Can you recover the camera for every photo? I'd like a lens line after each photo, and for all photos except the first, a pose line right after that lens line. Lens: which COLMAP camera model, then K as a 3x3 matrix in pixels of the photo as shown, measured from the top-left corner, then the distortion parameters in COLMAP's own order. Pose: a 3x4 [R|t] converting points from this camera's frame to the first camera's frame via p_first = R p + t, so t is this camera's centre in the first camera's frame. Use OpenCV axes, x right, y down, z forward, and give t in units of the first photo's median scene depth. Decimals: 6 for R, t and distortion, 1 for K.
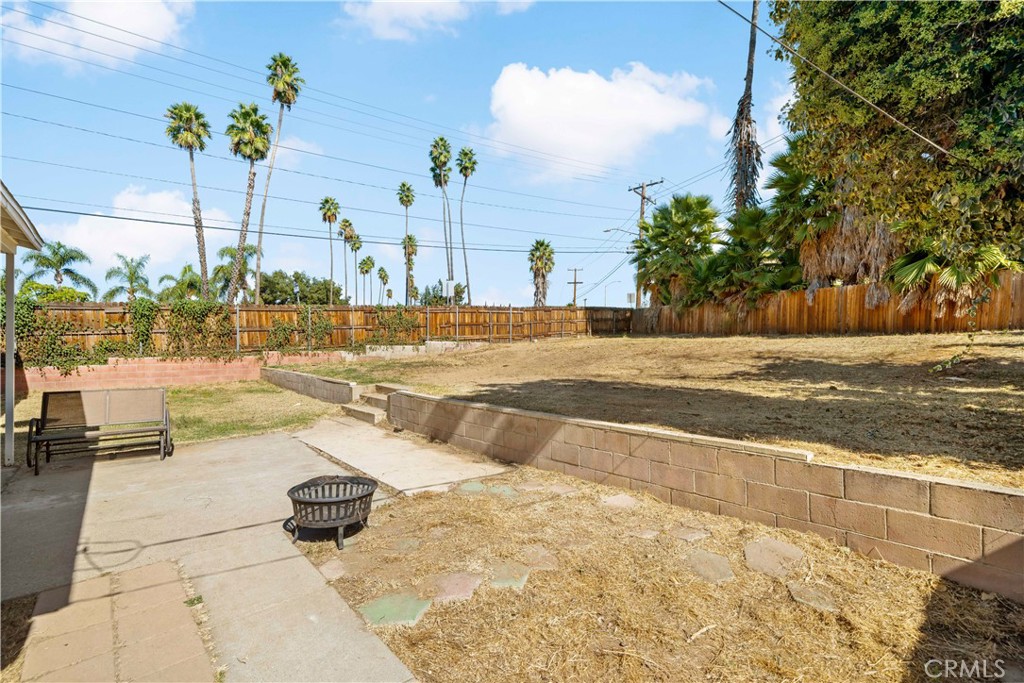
lens RADIAL K [[449.8, 0, 509.2], [0, 449.8, 341.6], [0, 0, 1]] dist [0.000493, -0.000365]
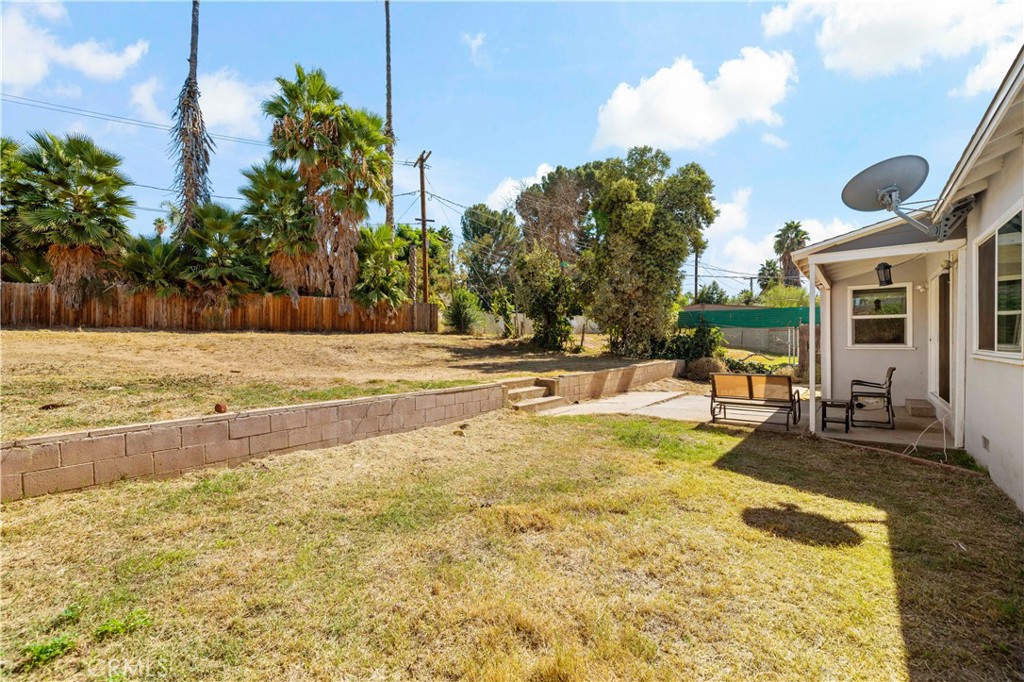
lens RADIAL K [[447.5, 0, 509.8], [0, 447.5, 347.8], [0, 0, 1]] dist [0.000328, -0.000448]
pose [[-0.172669, -0.018819, 0.984800, -0.506212], [-0.006884, 0.999816, 0.017899, 0.001775], [-0.984956, -0.003688, -0.172767, 0.474005]]
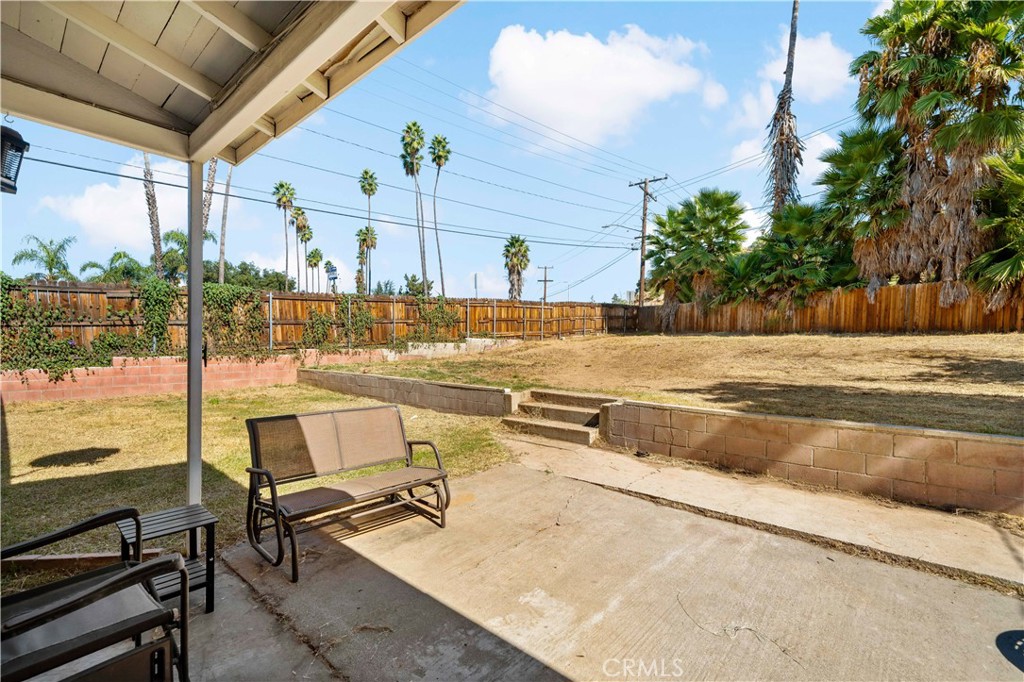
lens RADIAL K [[447.5, 0, 509.8], [0, 447.5, 347.8], [0, 0, 1]] dist [0.000328, -0.000448]
pose [[0.991690, 0.002387, 0.128626, -0.184482], [-0.004554, 0.999853, 0.016559, 0.002848], [-0.128568, -0.017008, 0.991555, 0.096113]]
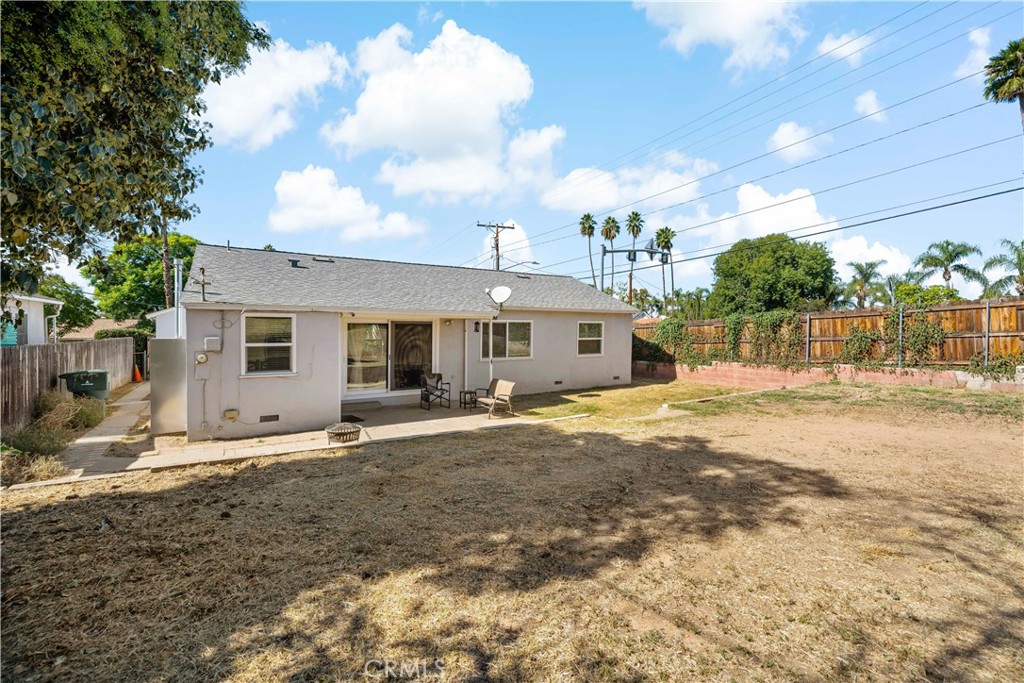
lens RADIAL K [[439.6, 0, 512.0], [0, 439.6, 341.5], [0, 0, 1]] dist [0.000399, -0.000118]
pose [[-0.156437, 0.020785, -0.987469, 0.271726], [0.002306, 0.999784, 0.020679, -0.028071], [0.987685, 0.000958, -0.156451, 0.347366]]
